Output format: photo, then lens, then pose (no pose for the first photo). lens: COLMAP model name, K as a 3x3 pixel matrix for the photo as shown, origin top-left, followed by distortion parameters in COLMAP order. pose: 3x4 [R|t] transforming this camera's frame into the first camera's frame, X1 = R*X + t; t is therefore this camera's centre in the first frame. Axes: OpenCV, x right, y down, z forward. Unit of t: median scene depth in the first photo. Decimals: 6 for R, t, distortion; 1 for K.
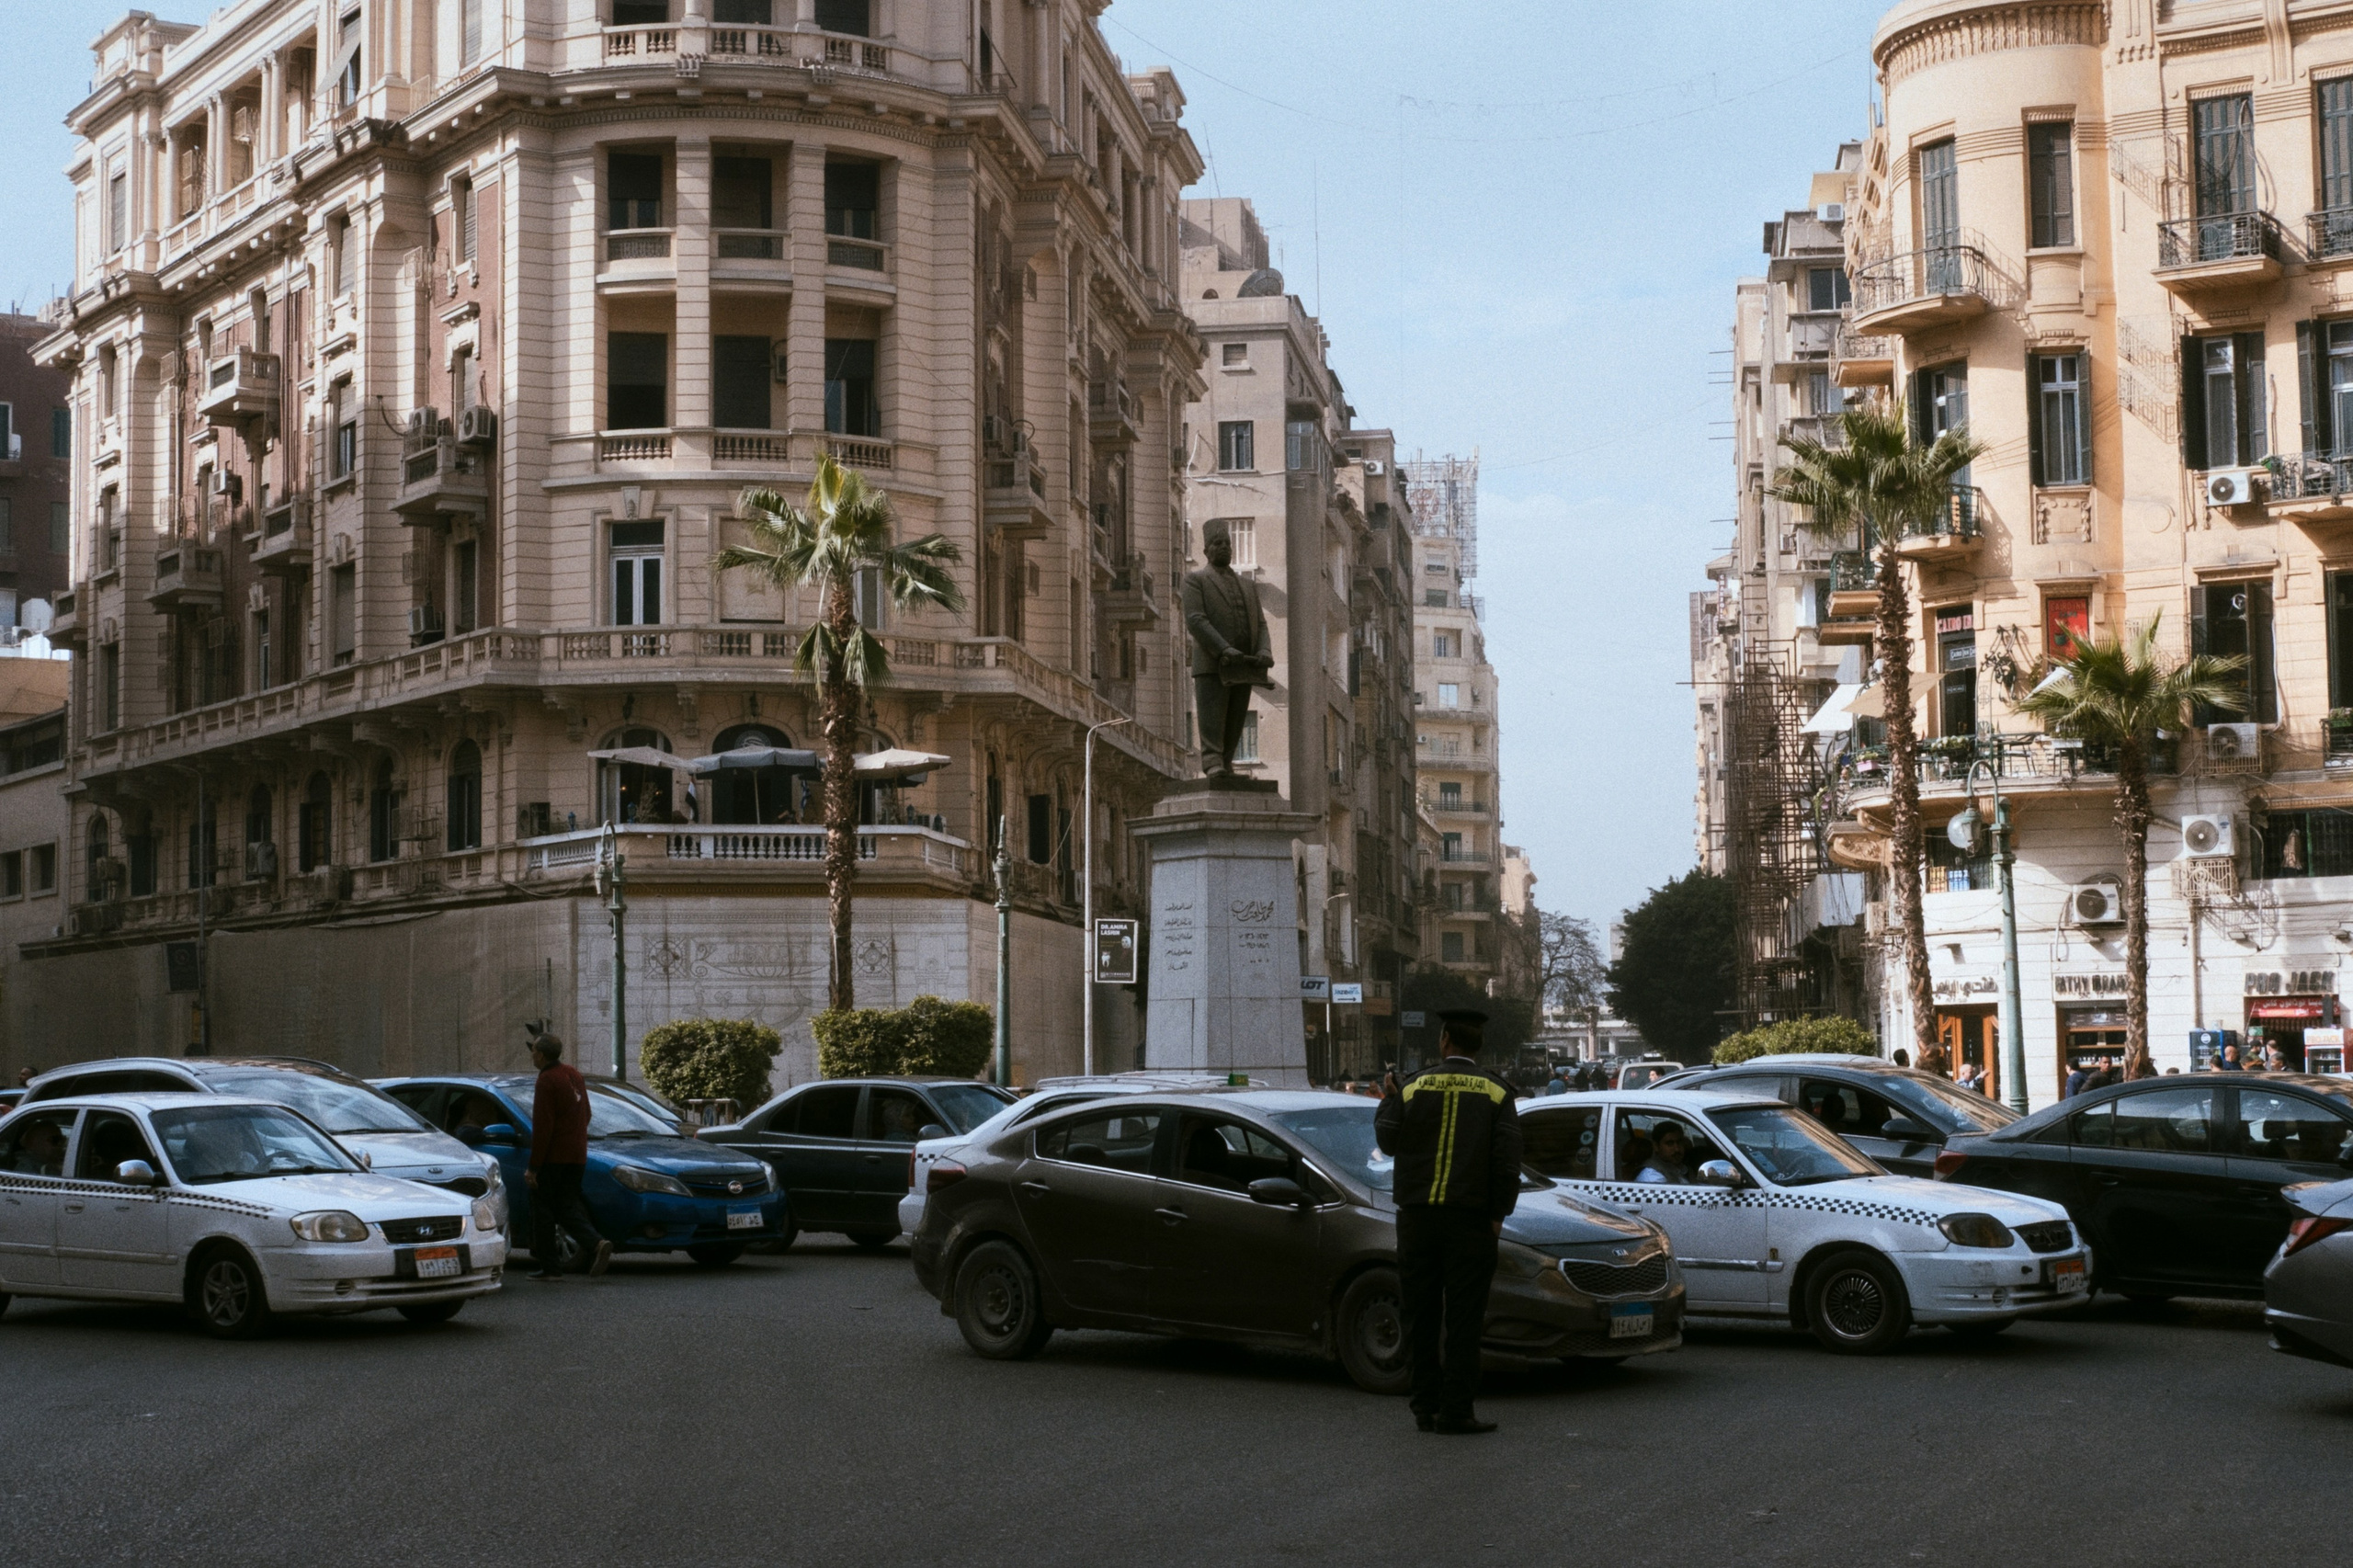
lens RADIAL K [[3629.6, 0, 1227.2], [0, 3629.6, 831.2], [0, 0, 1]] dist [-0.050937, 0.131578]
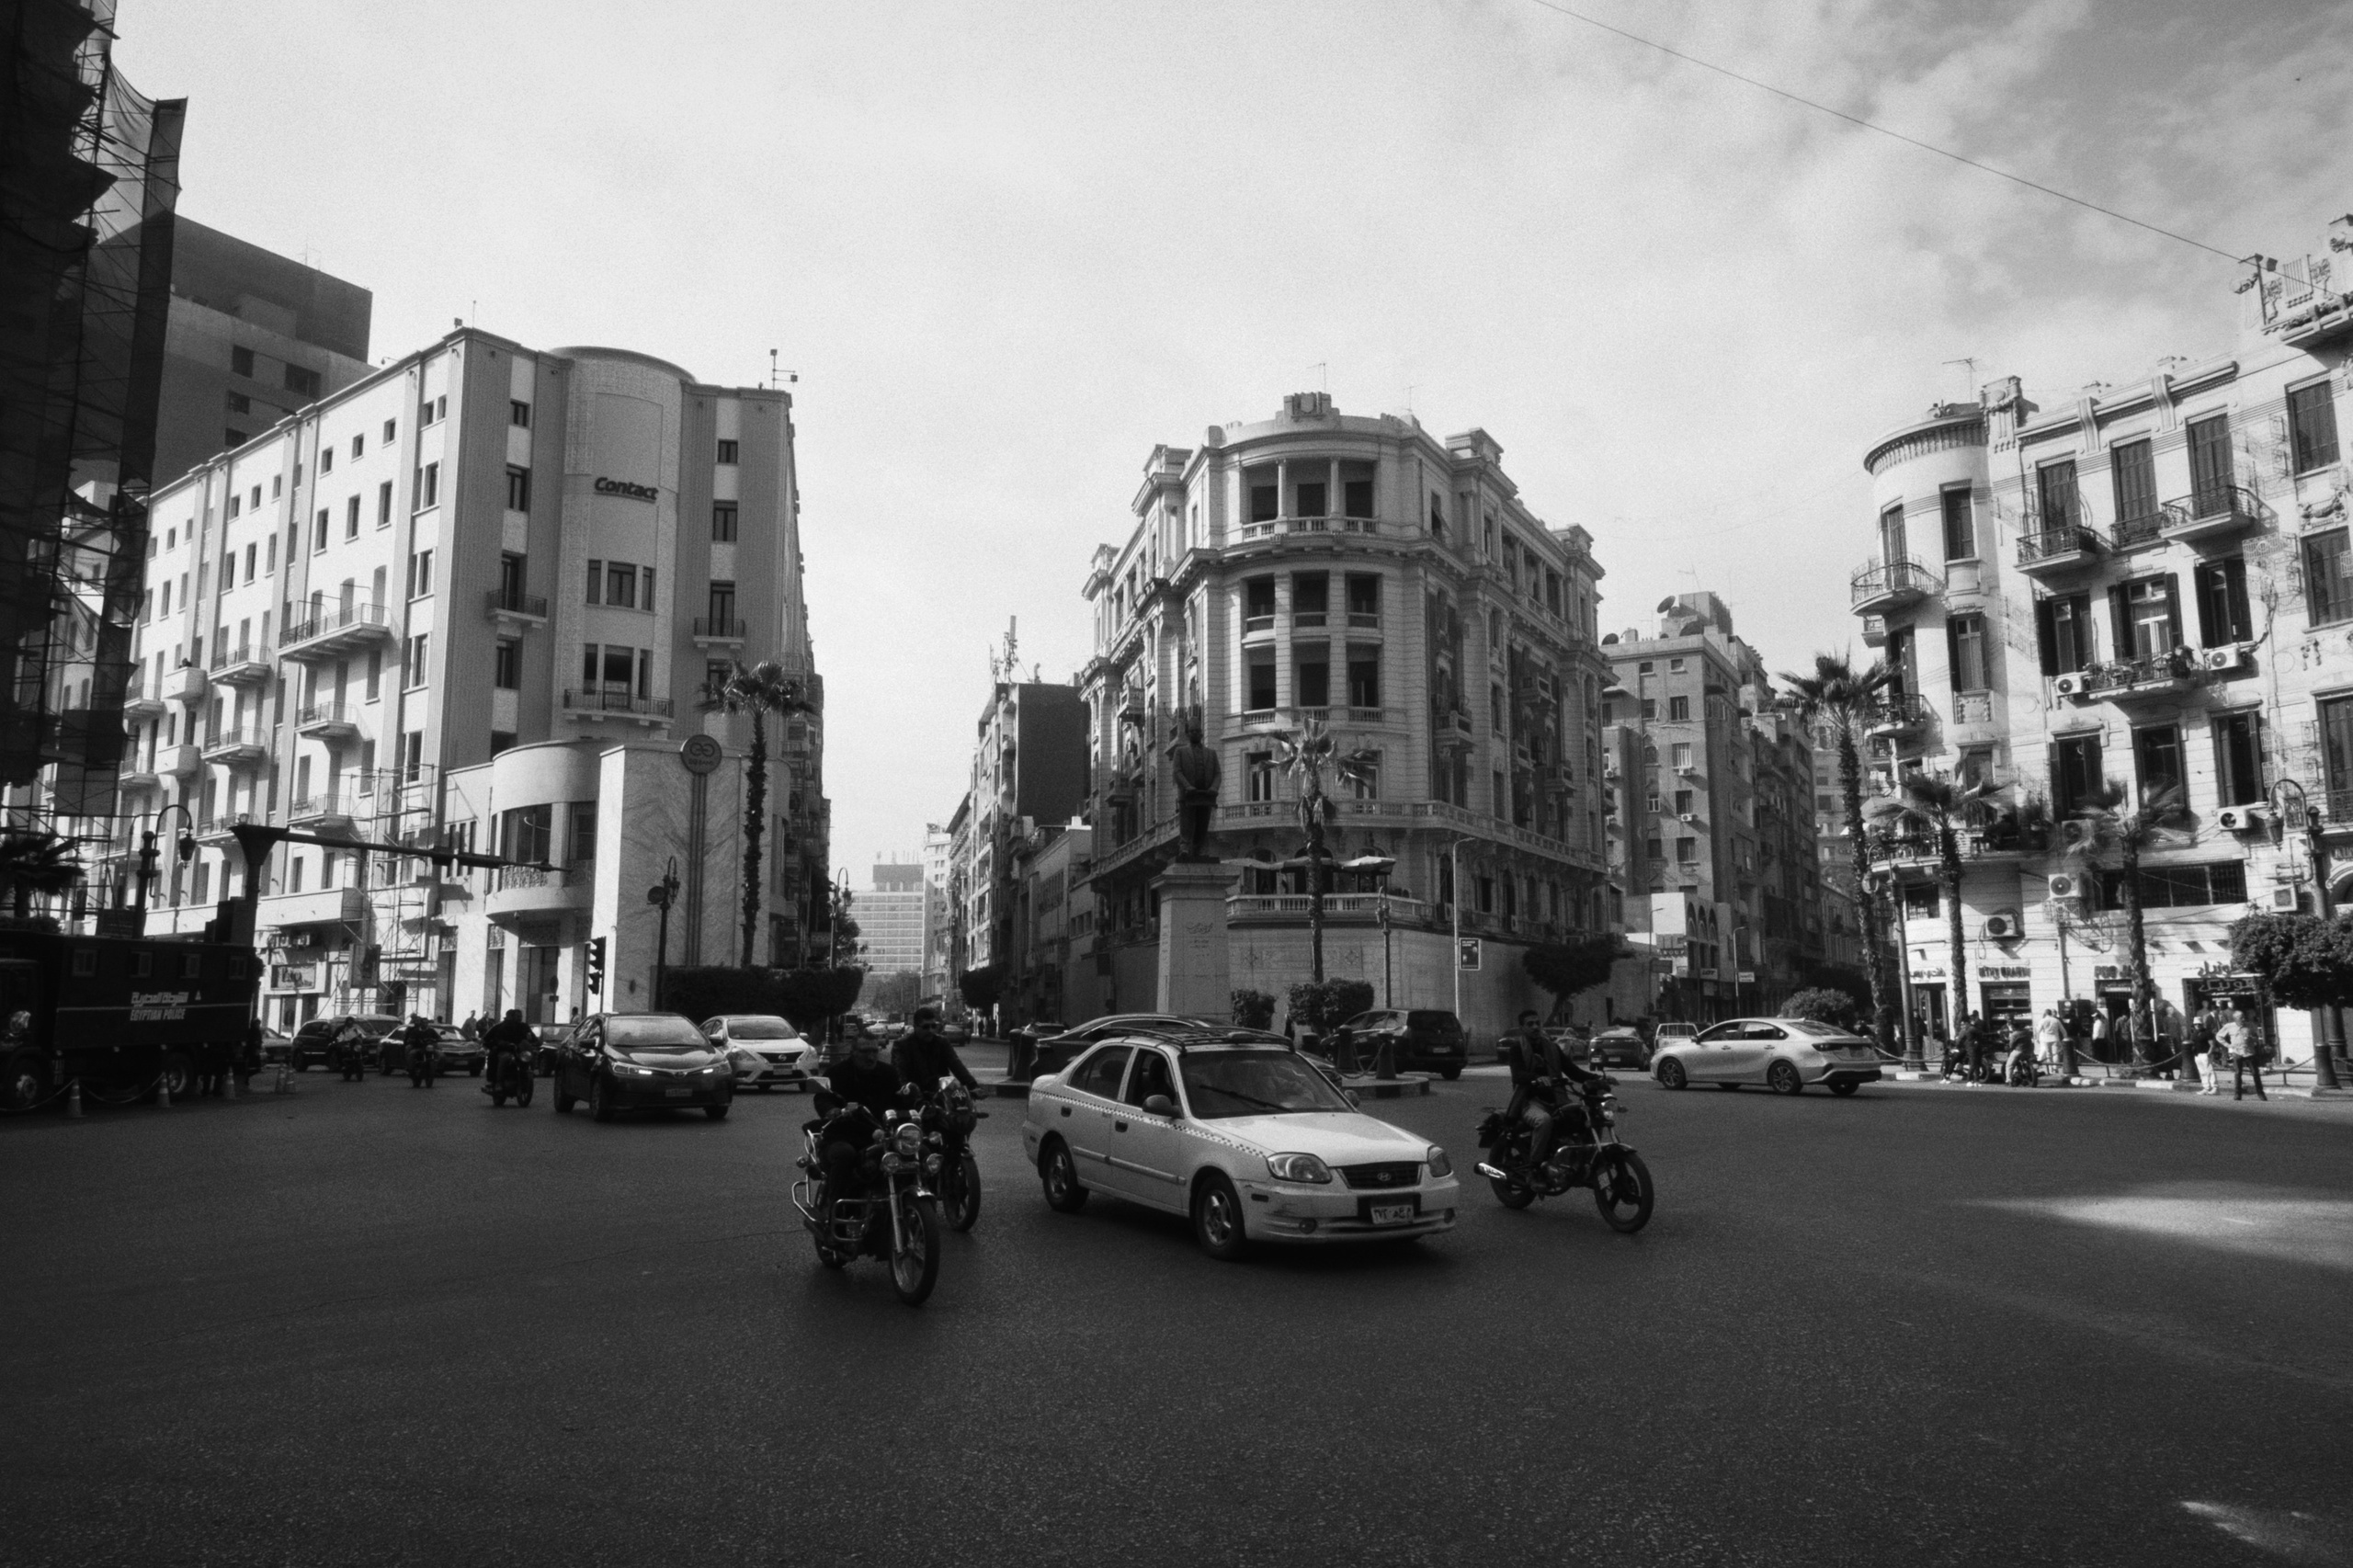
lens RADIAL K [[1605.0, 0, 1190.7], [0, 1605.0, 788.3], [0, 0, 1]] dist [0.032975, -0.038454]
pose [[0.930944, -0.041782, -0.362763, 0.139277], [0.015390, 0.997039, -0.075342, 0.005626], [0.364837, 0.064556, 0.928831, 0.109830]]
